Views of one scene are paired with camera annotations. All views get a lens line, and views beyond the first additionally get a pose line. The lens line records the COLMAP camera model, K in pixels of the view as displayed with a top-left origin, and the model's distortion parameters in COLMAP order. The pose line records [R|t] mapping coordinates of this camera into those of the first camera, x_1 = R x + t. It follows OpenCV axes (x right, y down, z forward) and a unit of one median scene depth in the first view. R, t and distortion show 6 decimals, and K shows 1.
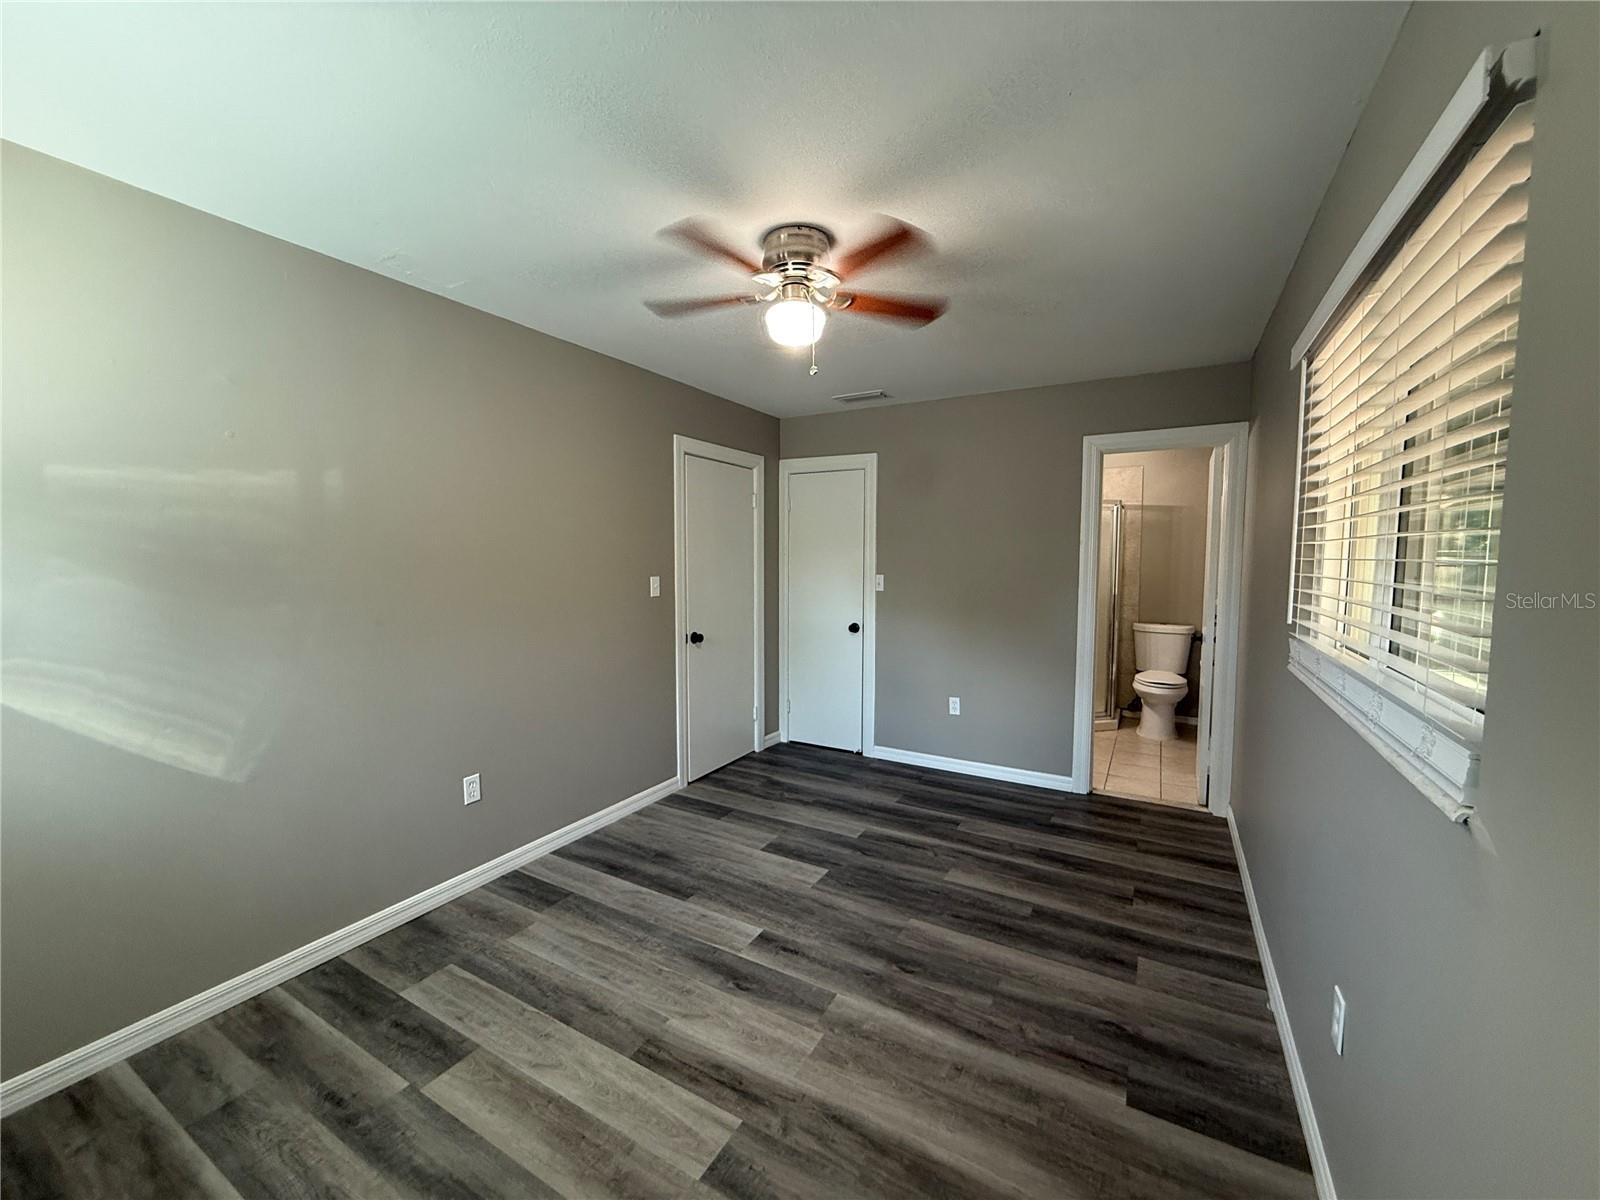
lens RADIAL K [[636.3, 0, 791.1], [0, 636.3, 600.4], [0, 0, 1]] dist [0.002090, 0.000243]
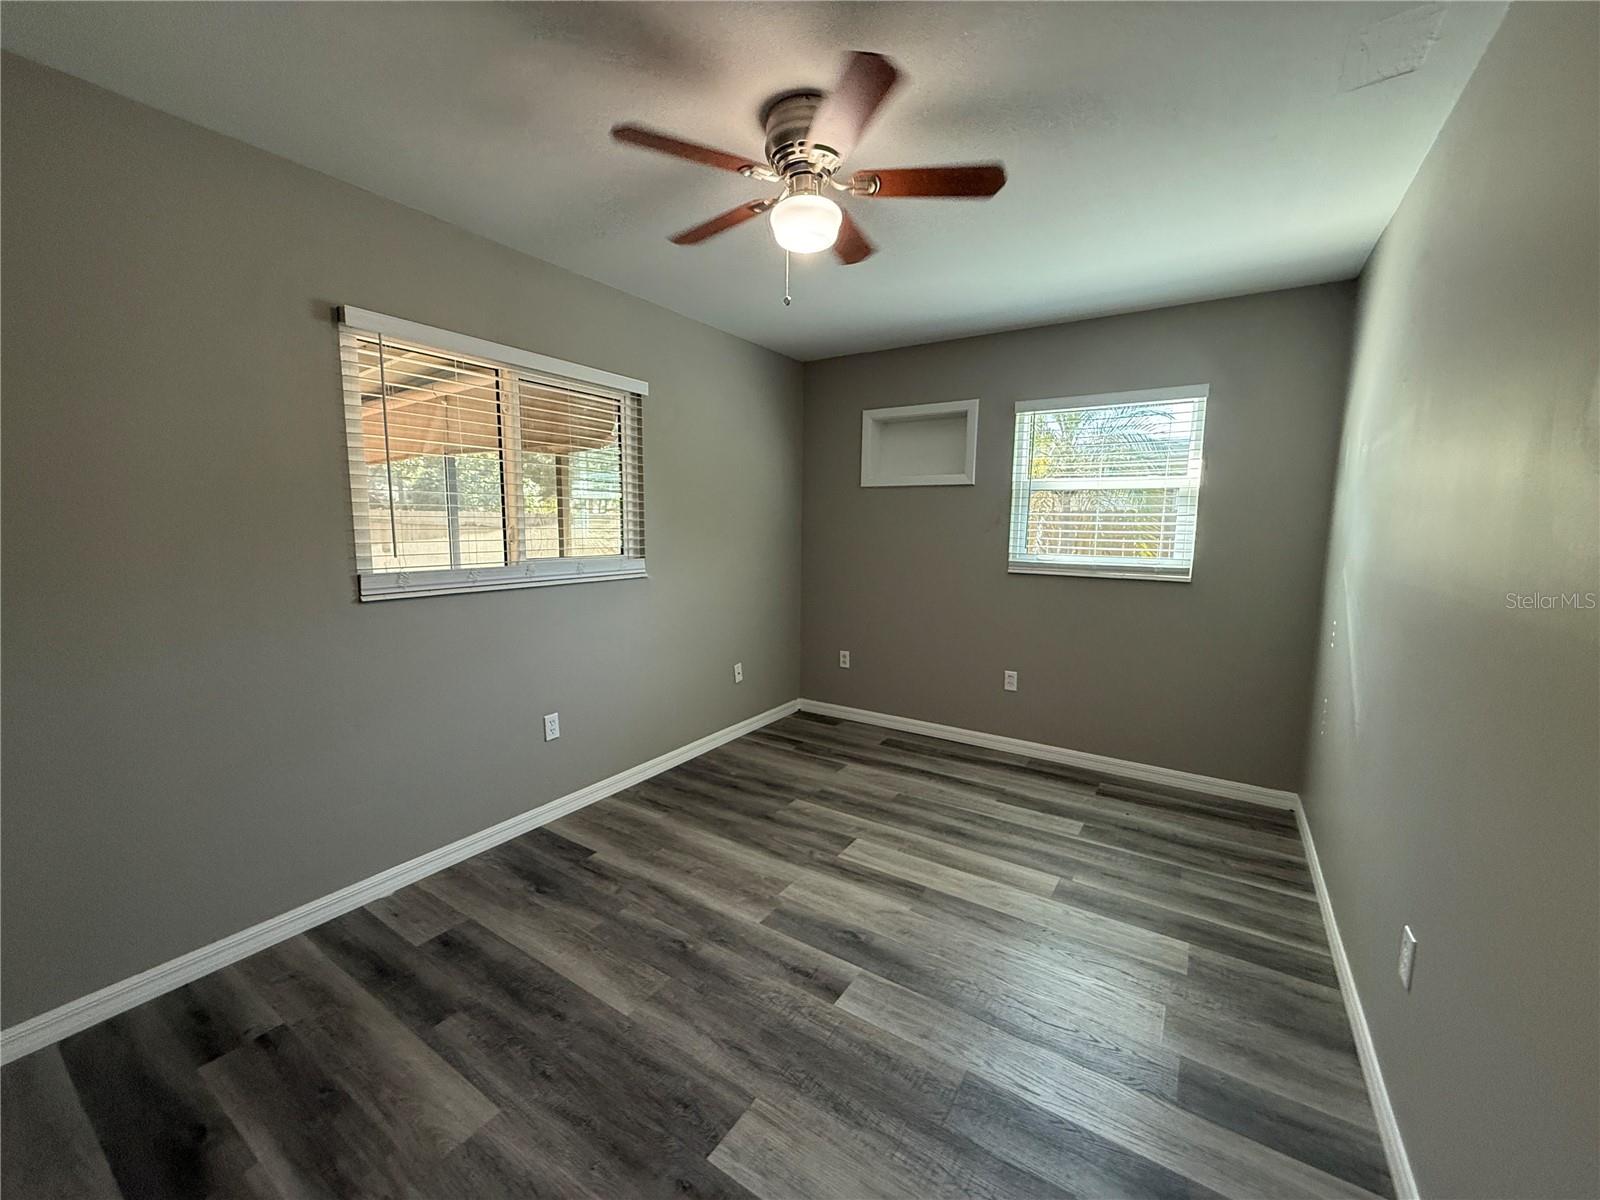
lens RADIAL K [[636.3, 0, 795.4], [0, 636.3, 604.7], [0, 0, 1]] dist [0.002090, 0.000243]
pose [[-0.998409, -0.016458, 0.053932, -0.030370], [-0.005471, 0.980219, 0.197842, -0.092991], [-0.056121, 0.197232, -0.978749, 1.658873]]
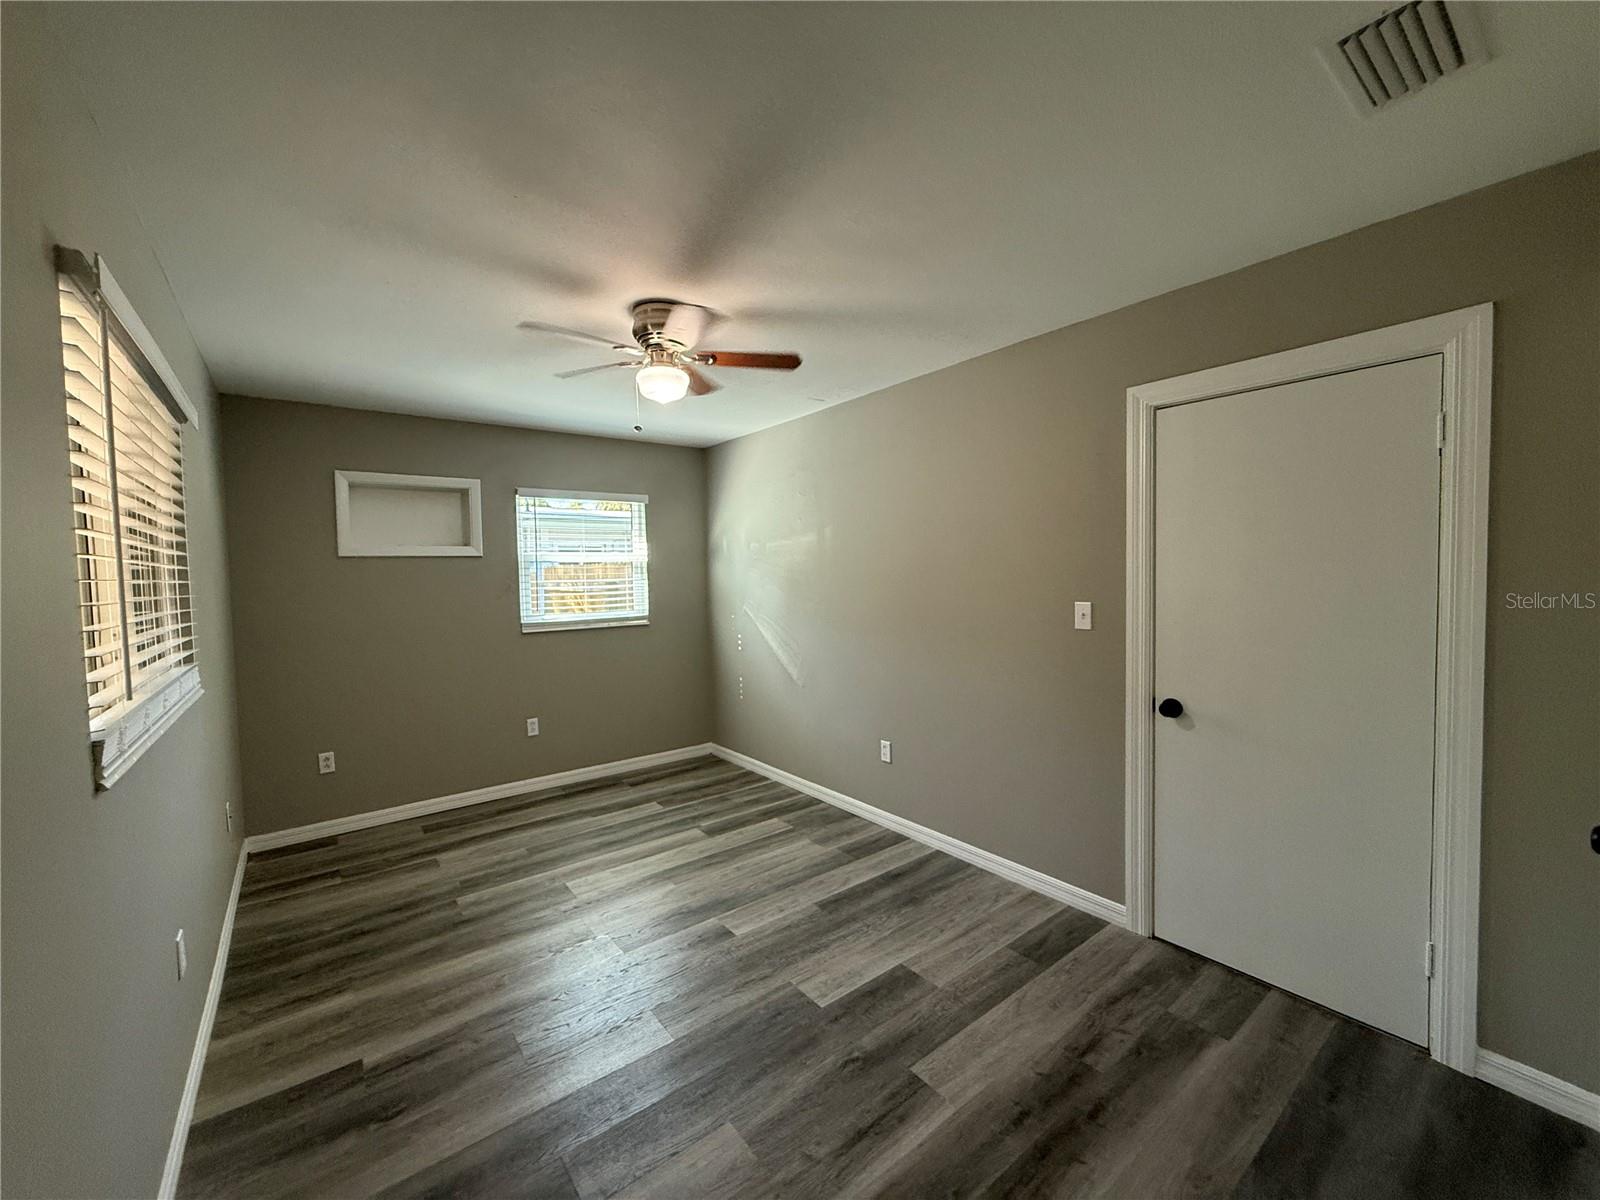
lens RADIAL K [[636.3, 0, 796.7], [0, 636.3, 597.3], [0, 0, 1]] dist [0.002090, 0.000243]
pose [[-0.375145, 0.045882, -0.925830, 0.876713], [-0.043576, 0.996797, 0.067056, -0.116835], [0.925941, 0.065500, -0.371944, 1.460507]]
